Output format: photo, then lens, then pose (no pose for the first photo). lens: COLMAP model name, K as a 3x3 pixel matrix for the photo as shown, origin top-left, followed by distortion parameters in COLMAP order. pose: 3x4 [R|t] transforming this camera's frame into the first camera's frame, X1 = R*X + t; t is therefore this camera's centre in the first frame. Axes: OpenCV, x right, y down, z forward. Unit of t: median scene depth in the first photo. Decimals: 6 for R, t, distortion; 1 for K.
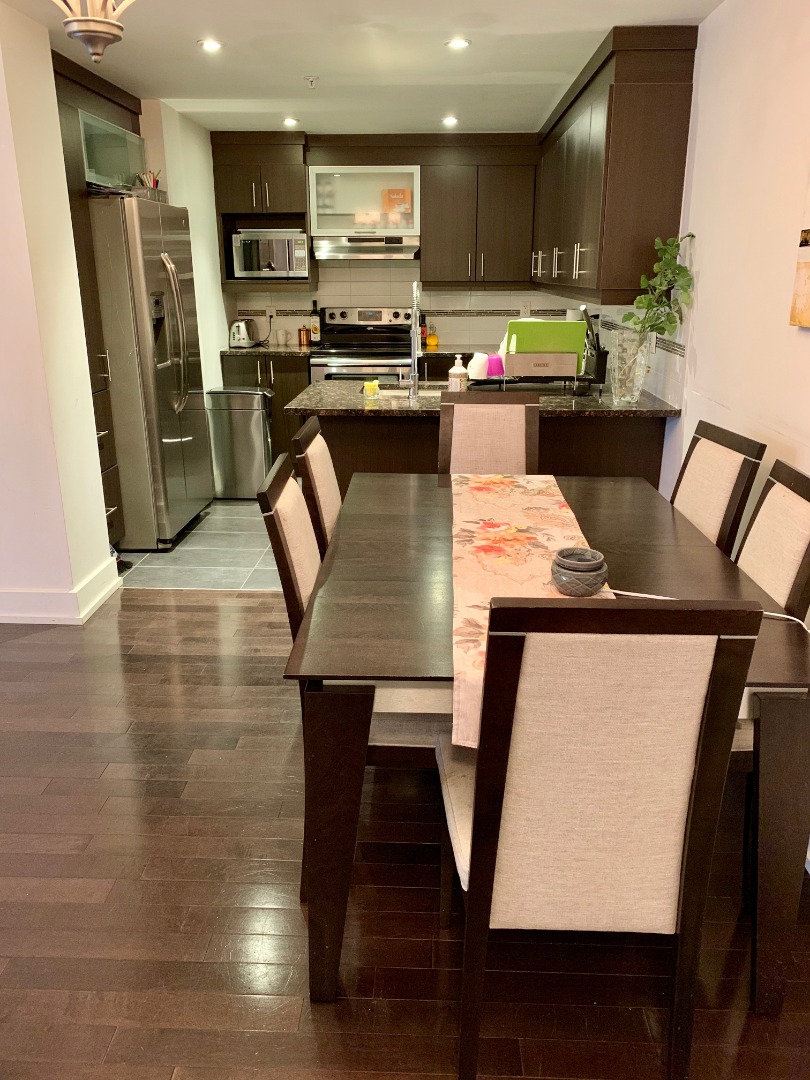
lens RADIAL K [[827.3, 0, 409.8], [0, 827.3, 537.0], [0, 0, 1]] dist [0.047903, -0.068639]
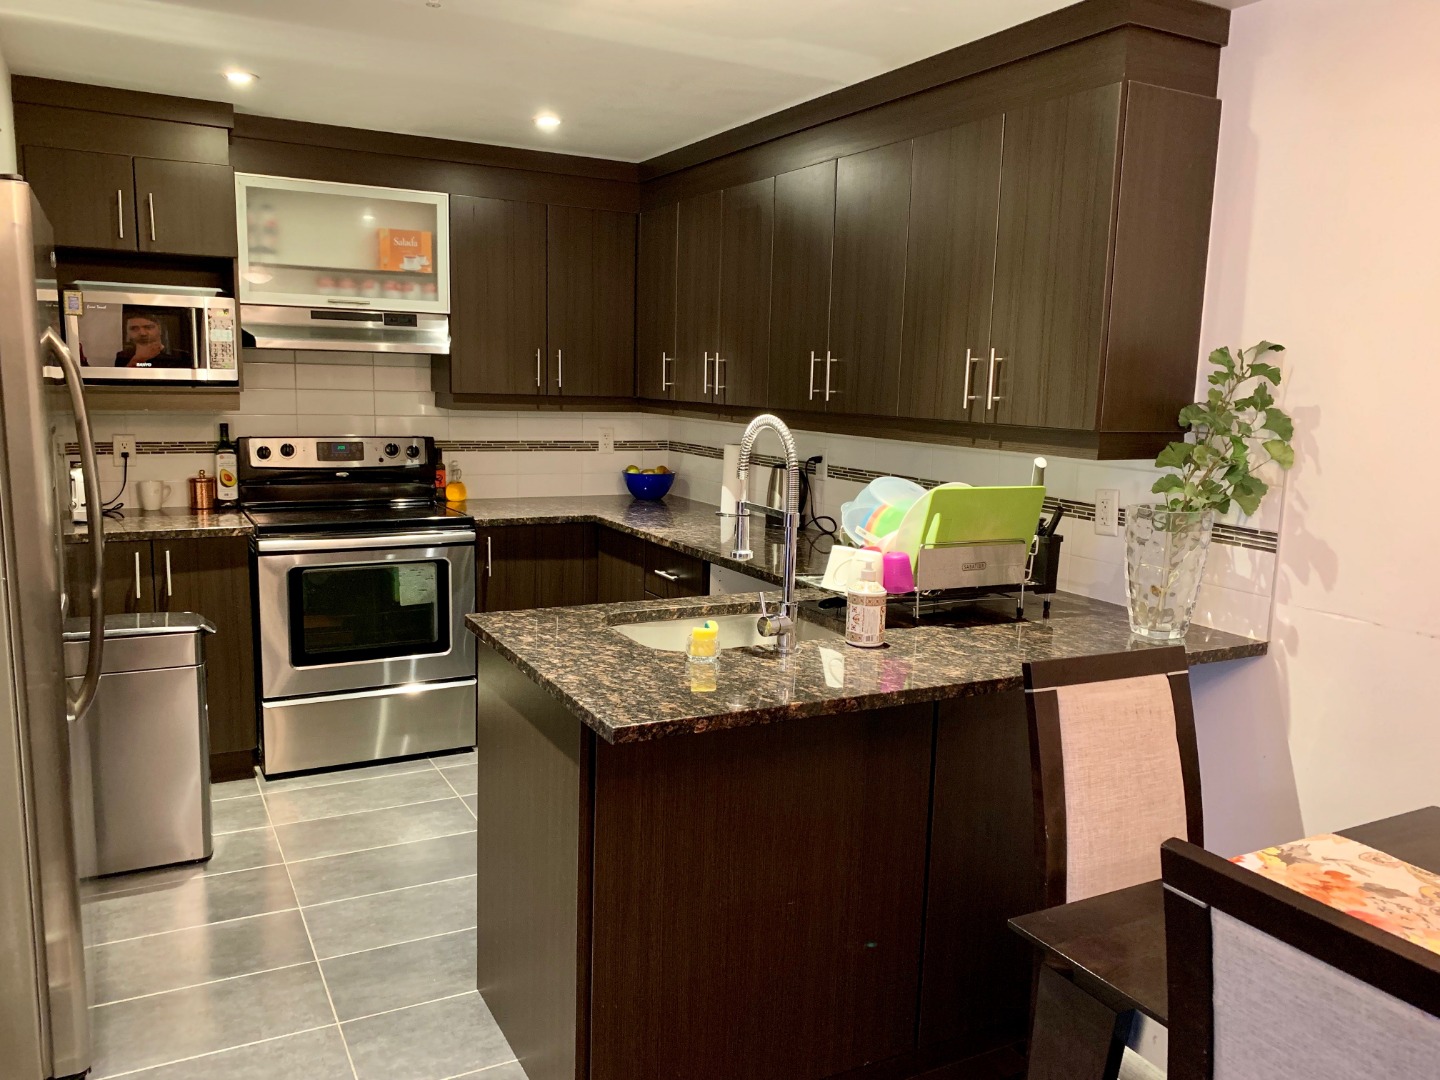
lens RADIAL K [[1103.1, 0, 719.4], [0, 1103.1, 543.0], [0, 0, 1]] dist [0.047903, -0.068639]
pose [[0.862649, -0.050529, 0.503273, -0.237412], [0.125686, 0.985204, -0.116520, -0.113949], [-0.489939, 0.163771, 0.856235, 0.337098]]
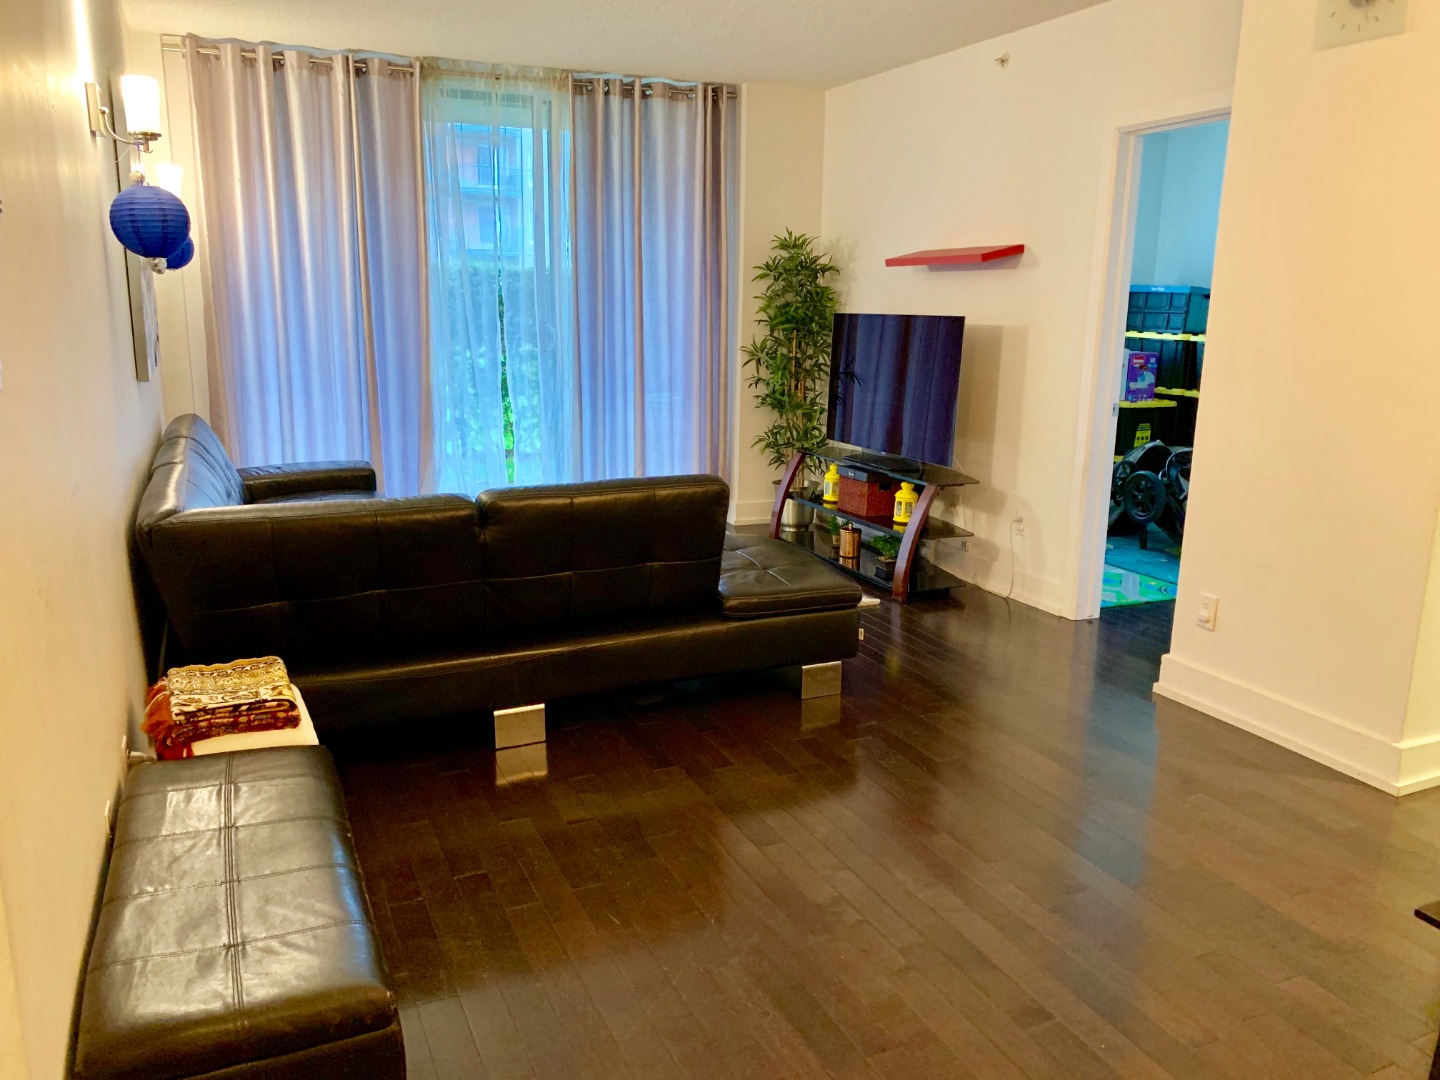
lens RADIAL K [[1103.1, 0, 711.0], [0, 1103.1, 545.7], [0, 0, 1]] dist [0.047903, -0.068639]
pose [[0.434811, 0.207246, -0.876349, 0.079828], [-0.291223, 0.953226, 0.080933, -0.000430], [0.852132, 0.220022, 0.474828, 0.030547]]
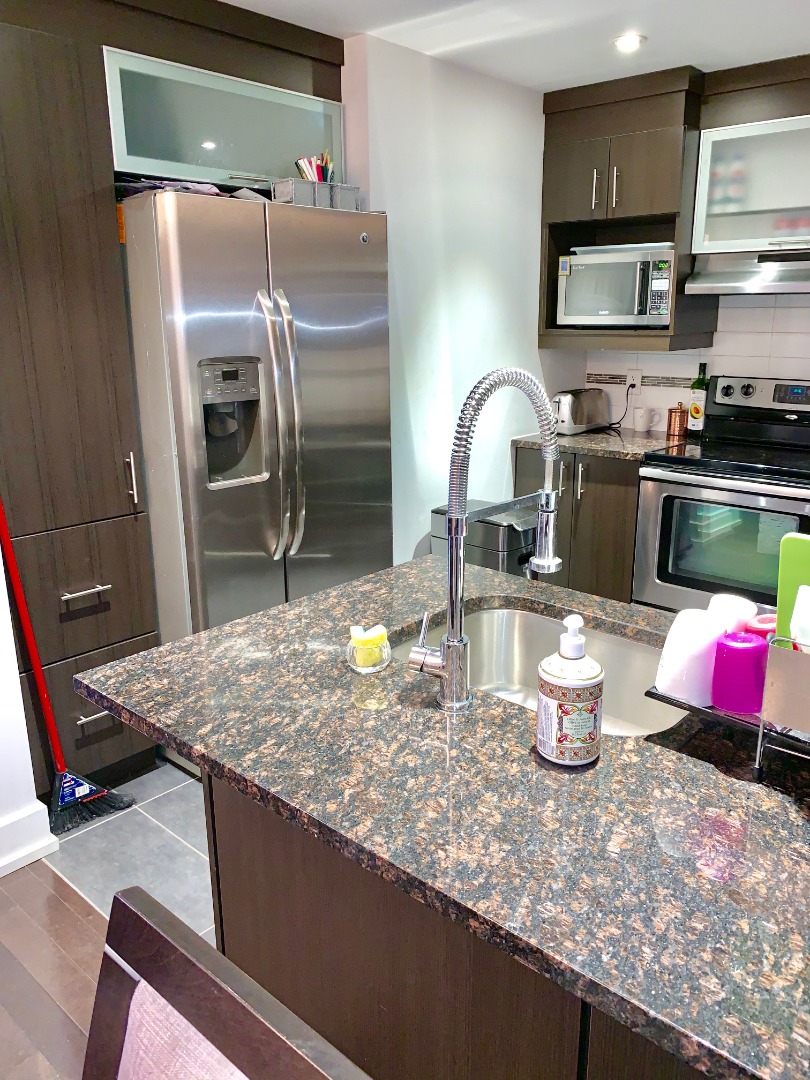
lens RADIAL K [[827.3, 0, 423.7], [0, 827.3, 536.3], [0, 0, 1]] dist [0.047903, -0.068639]
pose [[0.775566, 0.166743, -0.608847, 0.132435], [-0.189719, 0.981464, 0.027120, -0.170876], [0.602083, 0.094477, 0.792824, 0.509691]]
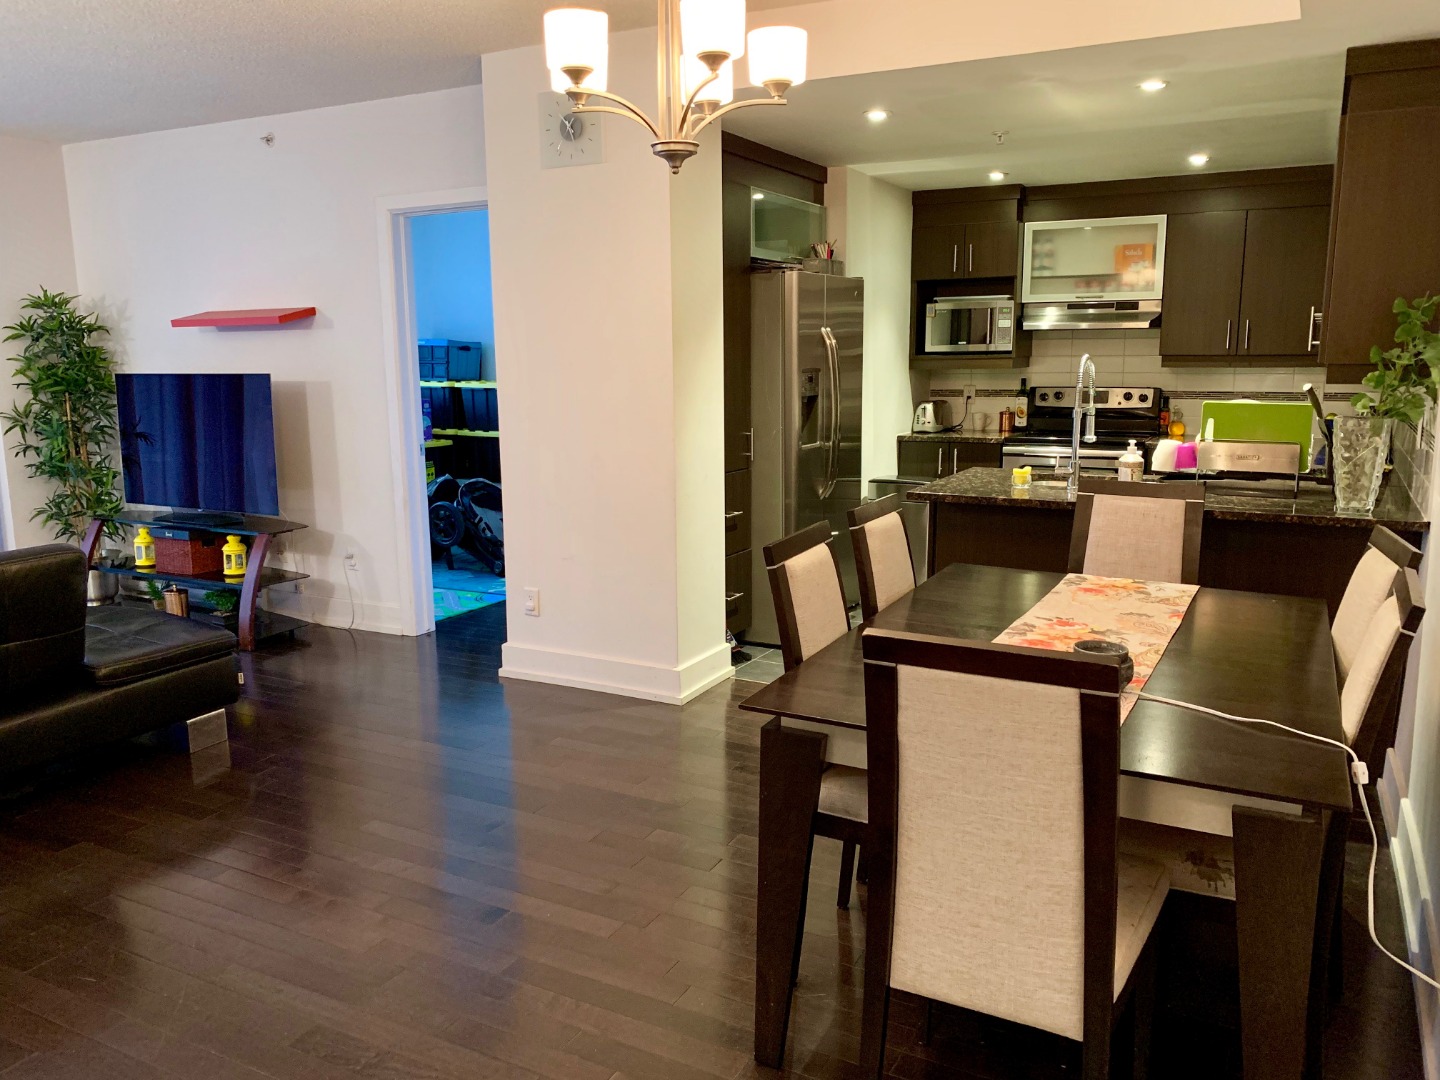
lens RADIAL K [[1103.1, 0, 719.7], [0, 1103.1, 547.9], [0, 0, 1]] dist [0.047903, -0.068639]
pose [[0.897727, 0.073810, -0.434326, 0.122686], [-0.128727, 0.986789, -0.098374, 0.030685], [0.421327, 0.144223, 0.895368, -0.092835]]
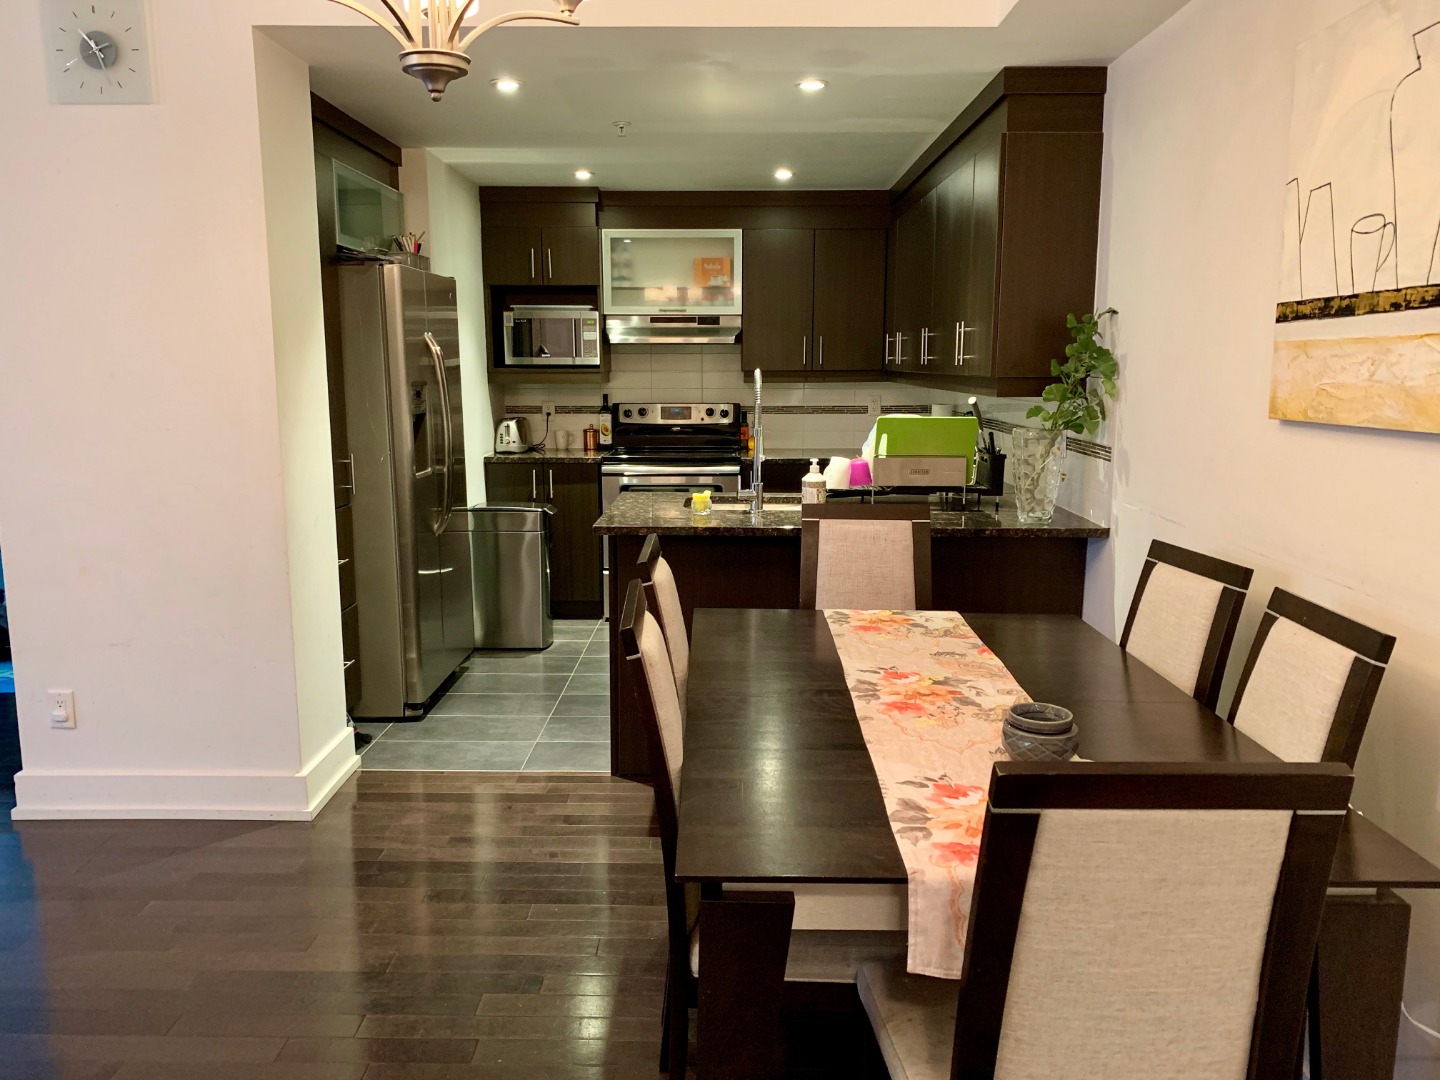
lens RADIAL K [[1103.1, 0, 715.2], [0, 1103.1, 545.8], [0, 0, 1]] dist [0.047903, -0.068639]
pose [[0.999807, -0.002507, 0.019478, -0.038305], [0.005269, 0.989702, -0.143048, 0.005144], [-0.018919, 0.143123, 0.989524, -0.004227]]
